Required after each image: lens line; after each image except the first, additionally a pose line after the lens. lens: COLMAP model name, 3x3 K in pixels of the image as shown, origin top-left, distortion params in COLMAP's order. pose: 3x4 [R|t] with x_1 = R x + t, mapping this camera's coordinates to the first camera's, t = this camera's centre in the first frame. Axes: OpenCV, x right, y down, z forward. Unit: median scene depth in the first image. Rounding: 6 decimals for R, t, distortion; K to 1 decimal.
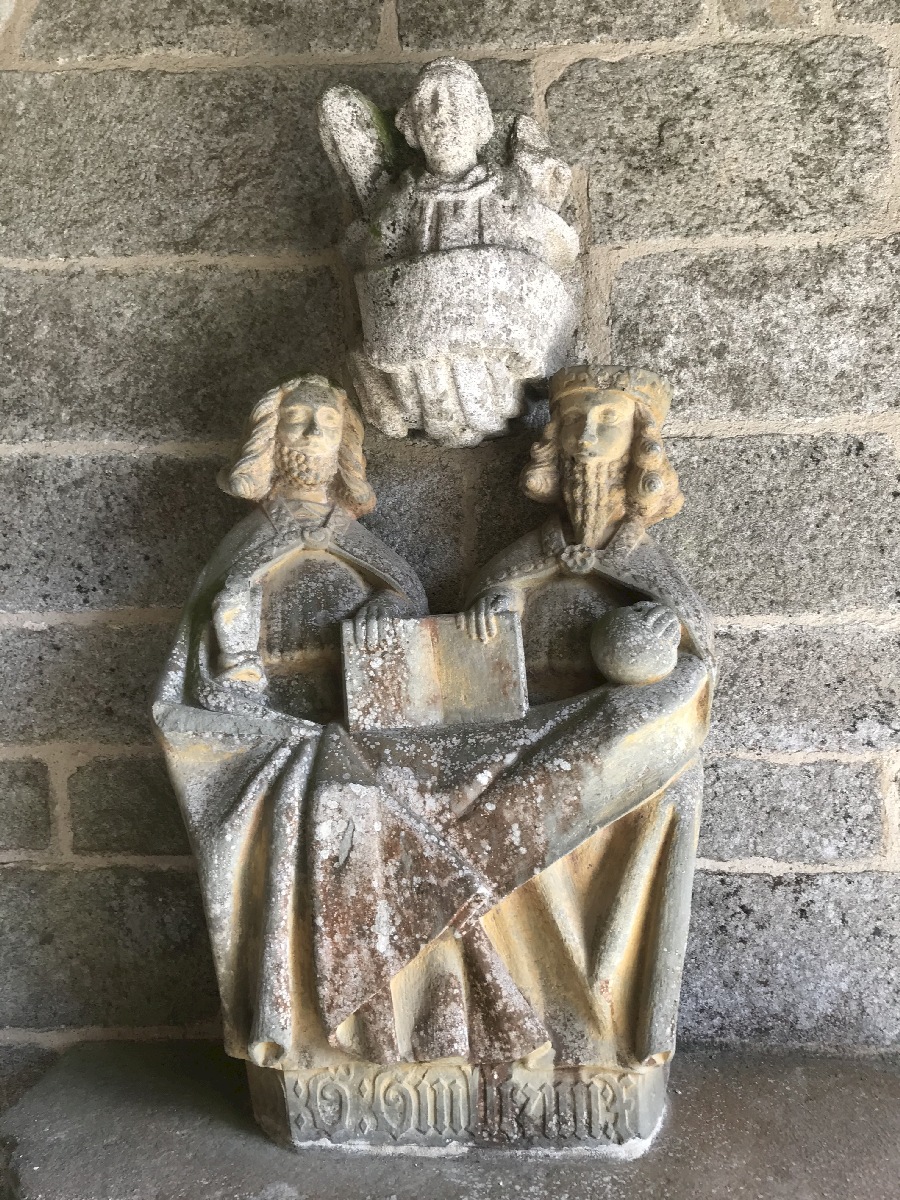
lens RADIAL K [[985.1, 0, 450.7], [0, 985.1, 602.3], [0, 0, 1]] dist [0.002520, -0.010720]
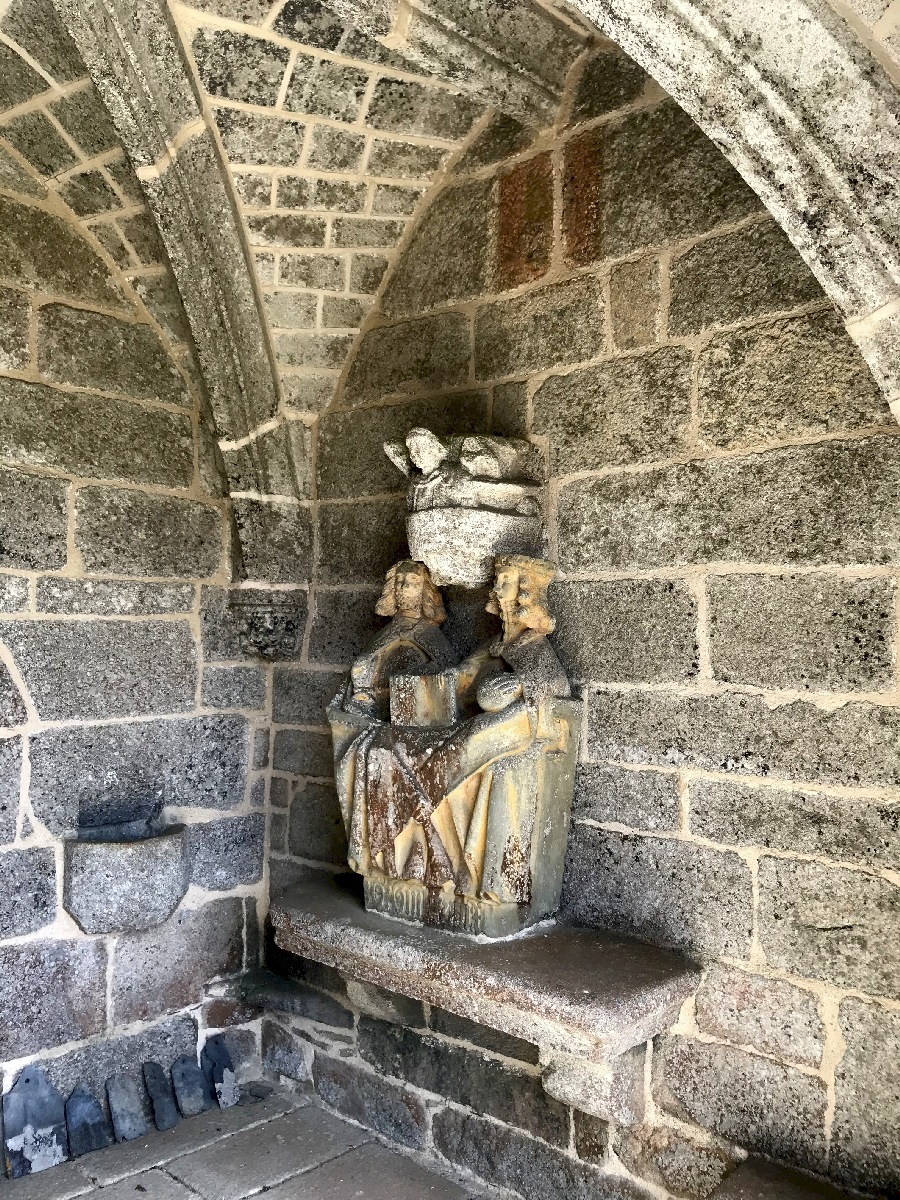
lens RADIAL K [[985.1, 0, 449.1], [0, 985.1, 599.5], [0, 0, 1]] dist [0.002520, -0.010720]
pose [[0.790203, -0.002623, -0.612839, 1.152486], [-0.026204, 0.998932, -0.038064, -0.060304], [0.612284, 0.046137, 0.789290, -0.574718]]
